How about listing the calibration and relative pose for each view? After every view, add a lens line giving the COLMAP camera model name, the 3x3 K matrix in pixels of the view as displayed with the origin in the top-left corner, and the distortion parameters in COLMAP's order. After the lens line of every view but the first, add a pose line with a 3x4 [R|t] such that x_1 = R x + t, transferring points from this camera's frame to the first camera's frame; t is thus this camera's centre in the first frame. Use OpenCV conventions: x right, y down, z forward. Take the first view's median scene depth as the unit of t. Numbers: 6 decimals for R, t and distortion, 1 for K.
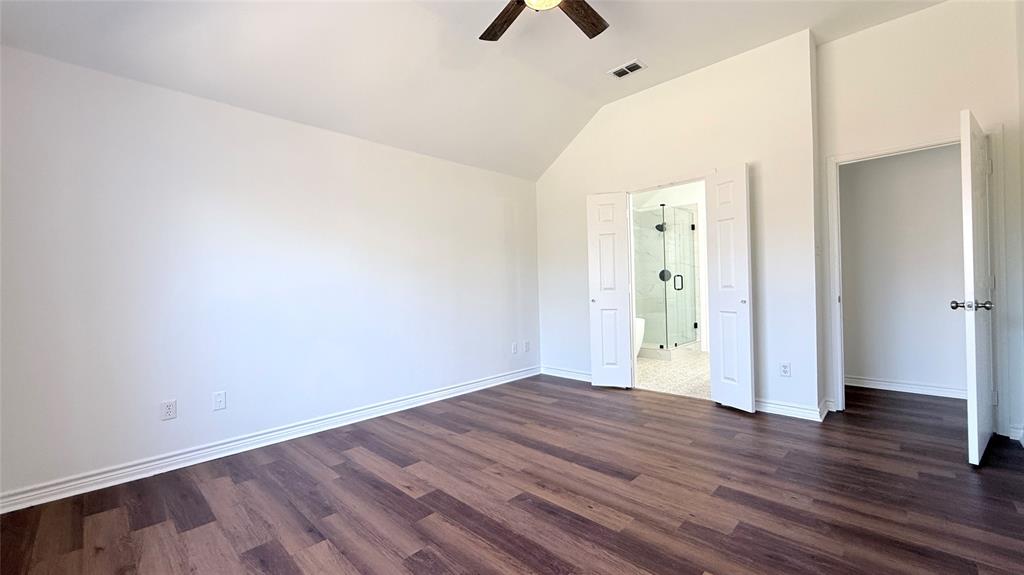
lens RADIAL K [[408.4, 0, 507.9], [0, 408.4, 285.5], [0, 0, 1]] dist [-0.000566, 0.000164]
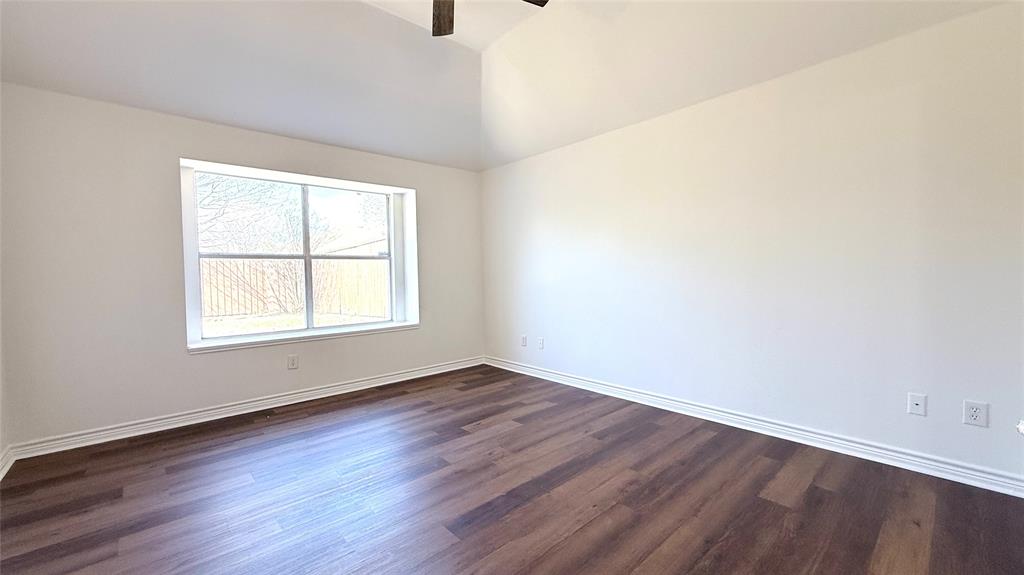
lens RADIAL K [[408.4, 0, 507.9], [0, 408.4, 285.5], [0, 0, 1]] dist [-0.000566, 0.000164]
pose [[-0.067557, 0.059205, -0.995957, 0.821030], [0.025153, 0.998022, 0.057621, -0.039276], [0.997398, -0.021159, -0.068913, 0.898107]]
